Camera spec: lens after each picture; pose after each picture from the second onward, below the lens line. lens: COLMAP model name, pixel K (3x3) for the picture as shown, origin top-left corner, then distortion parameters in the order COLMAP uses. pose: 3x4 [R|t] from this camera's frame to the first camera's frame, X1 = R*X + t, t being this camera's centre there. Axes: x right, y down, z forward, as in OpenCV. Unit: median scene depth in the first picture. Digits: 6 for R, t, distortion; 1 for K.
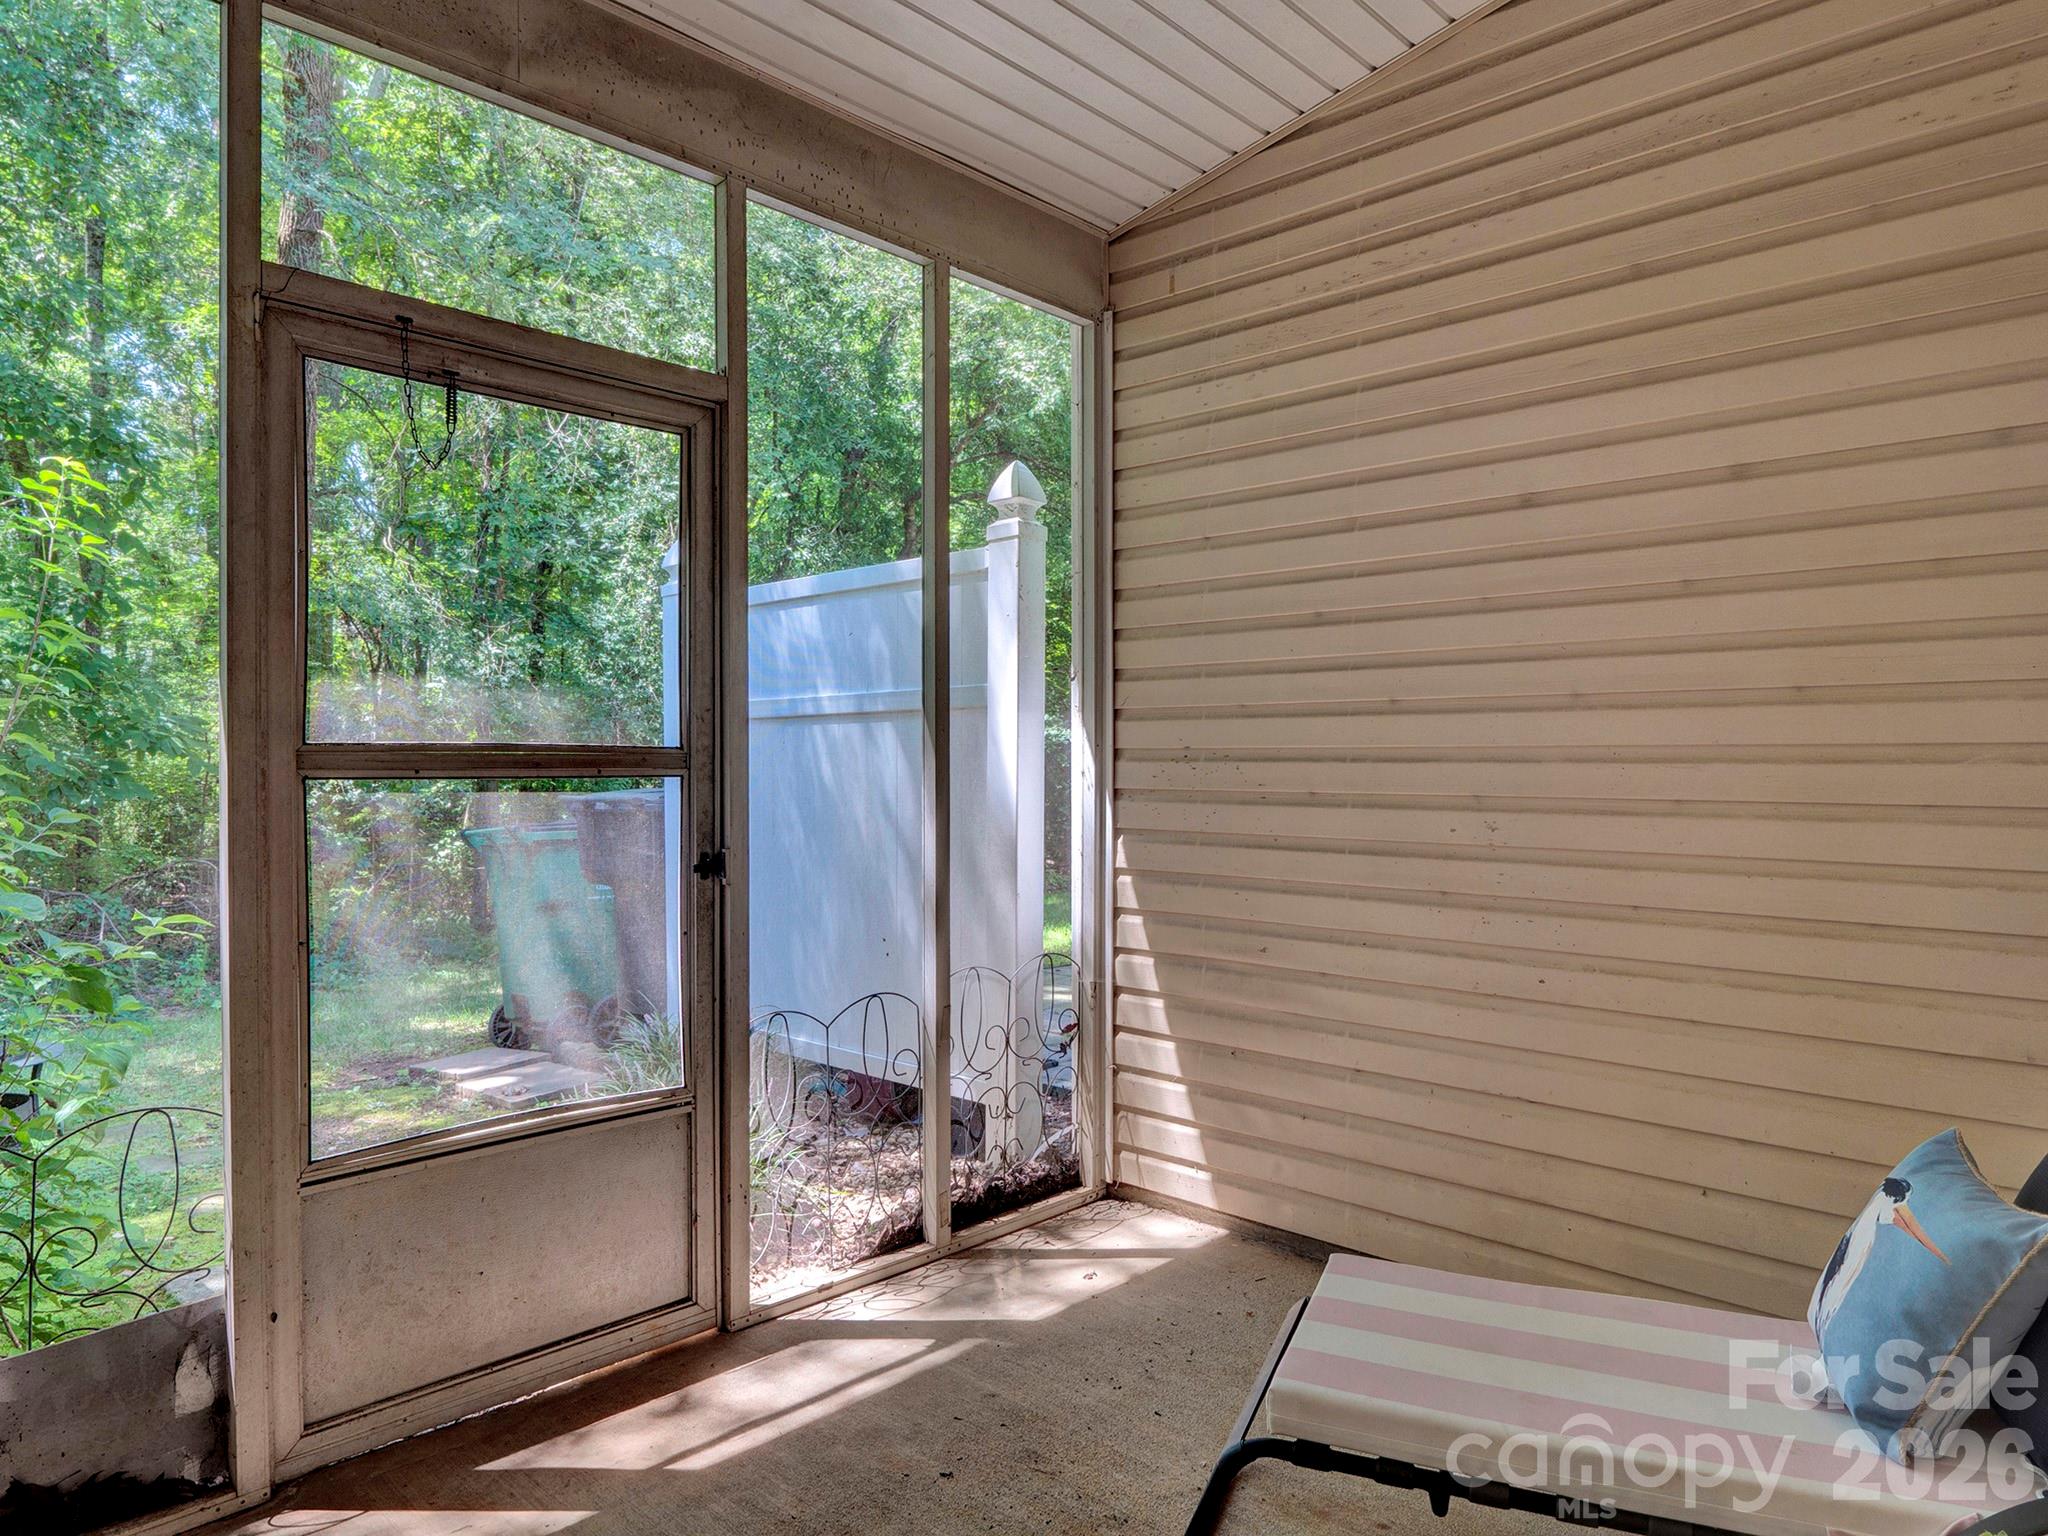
lens RADIAL K [[1291.8, 0, 1027.6], [0, 1291.8, 775.3], [0, 0, 1]] dist [-0.035388, 0.014142]
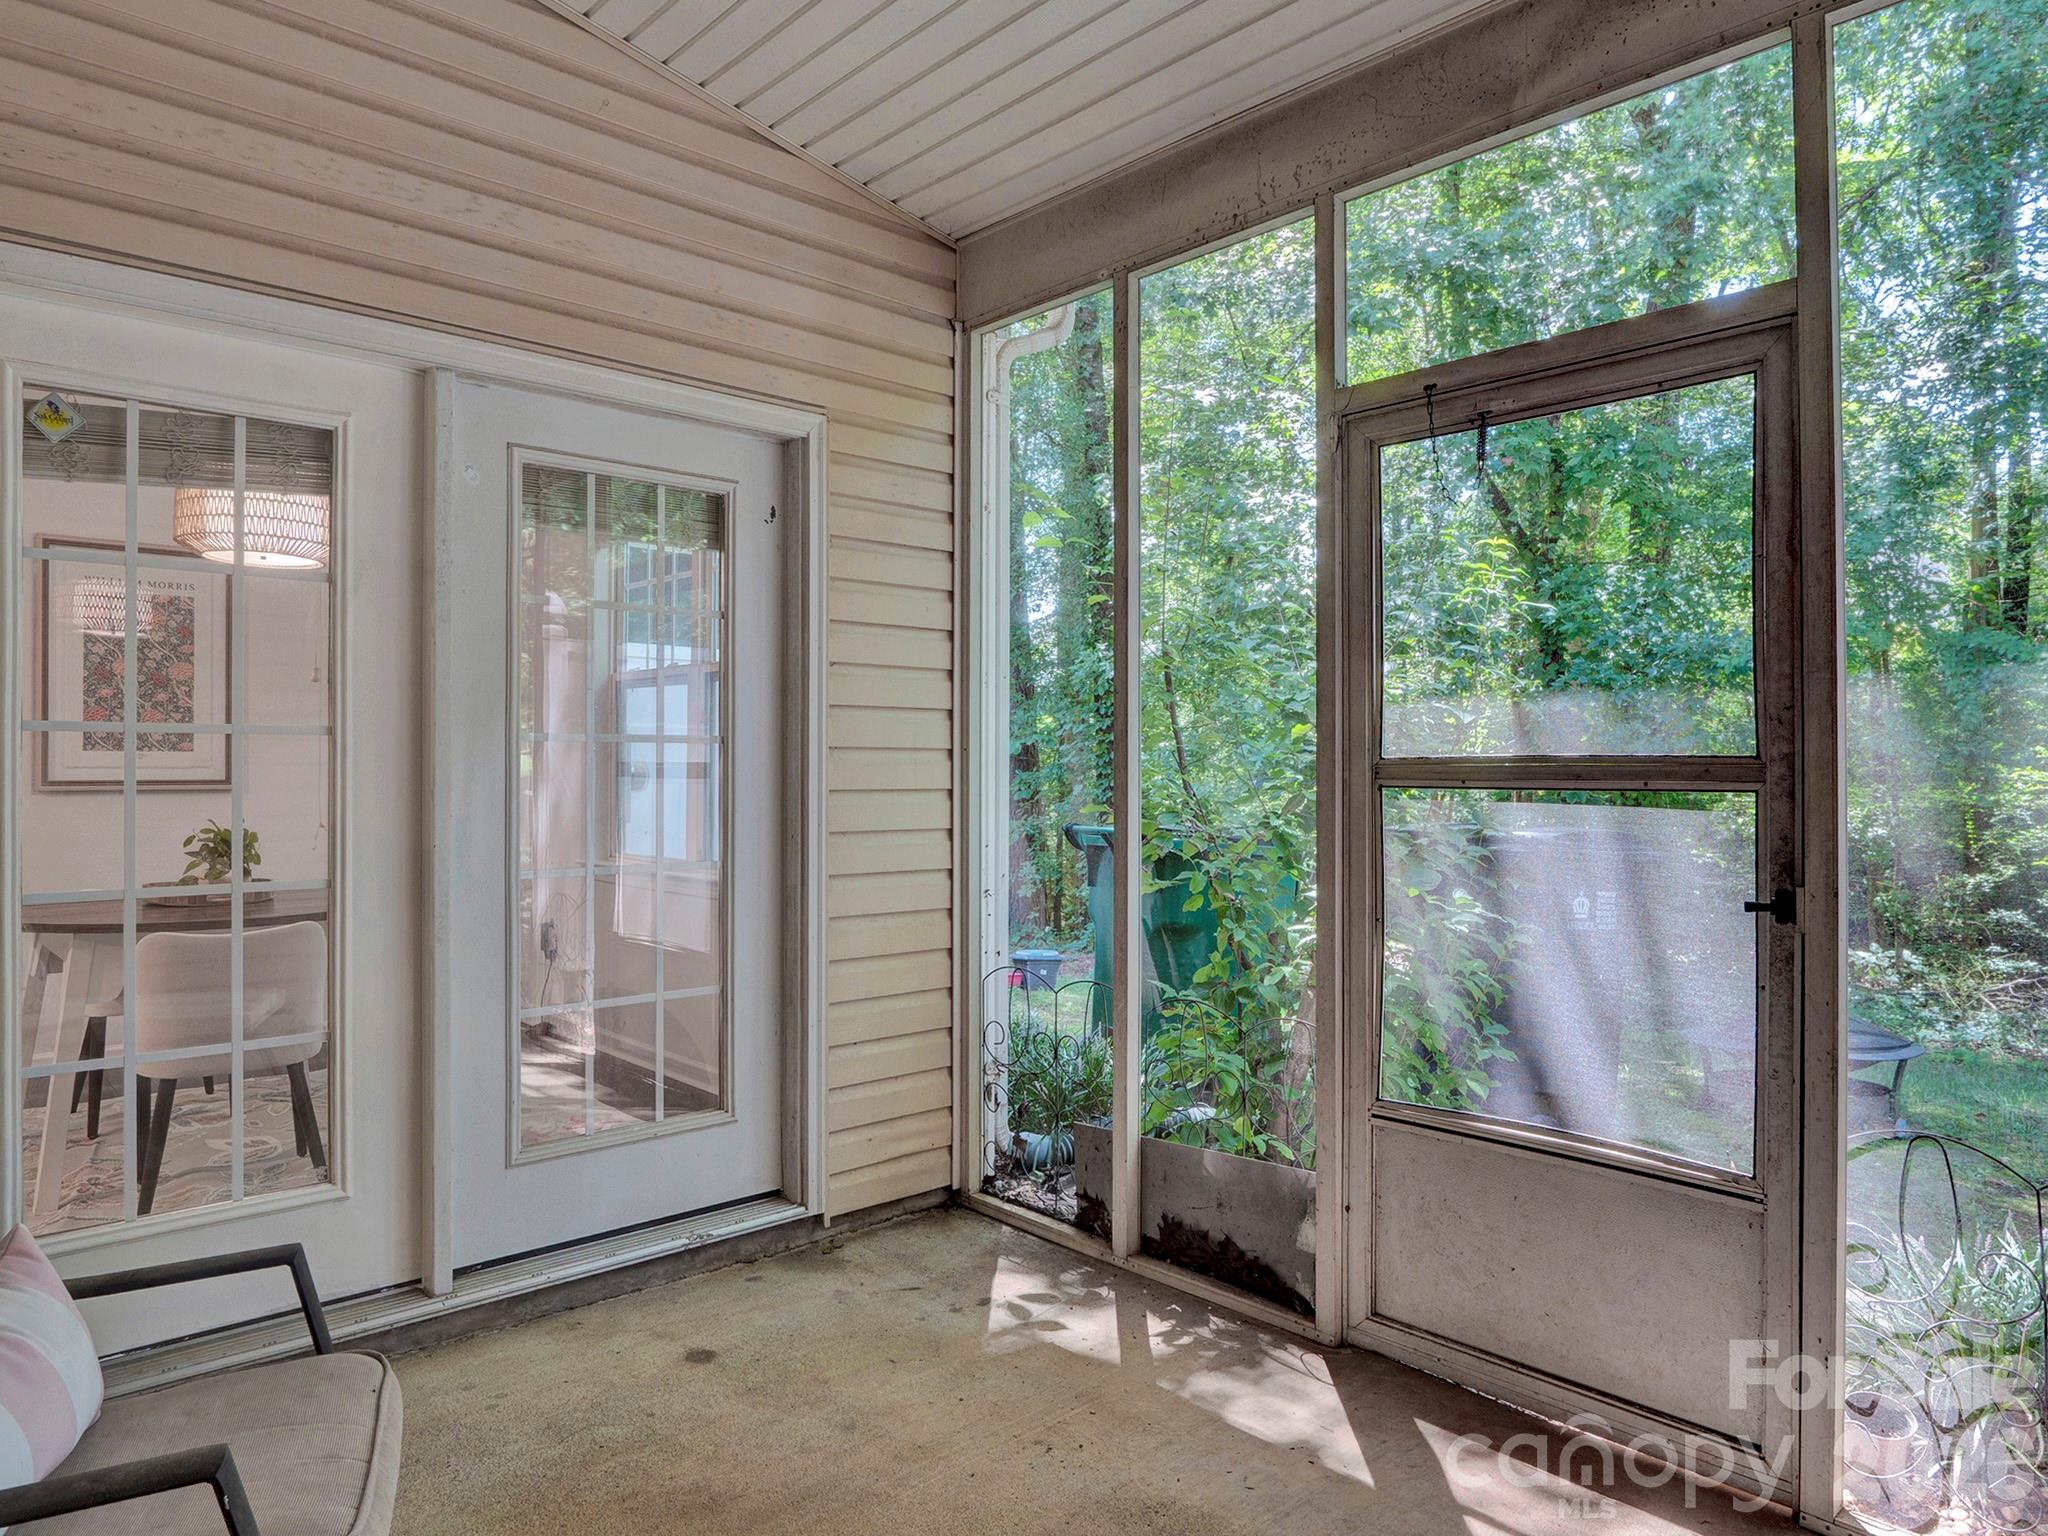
lens RADIAL K [[1291.8, 0, 986.1], [0, 1291.8, 750.1], [0, 0, 1]] dist [-0.035388, 0.014142]
pose [[-0.082626, -0.016229, -0.996448, 0.637732], [-0.012310, 0.999808, -0.015263, -0.008162], [0.996505, 0.011005, -0.082810, 0.652105]]
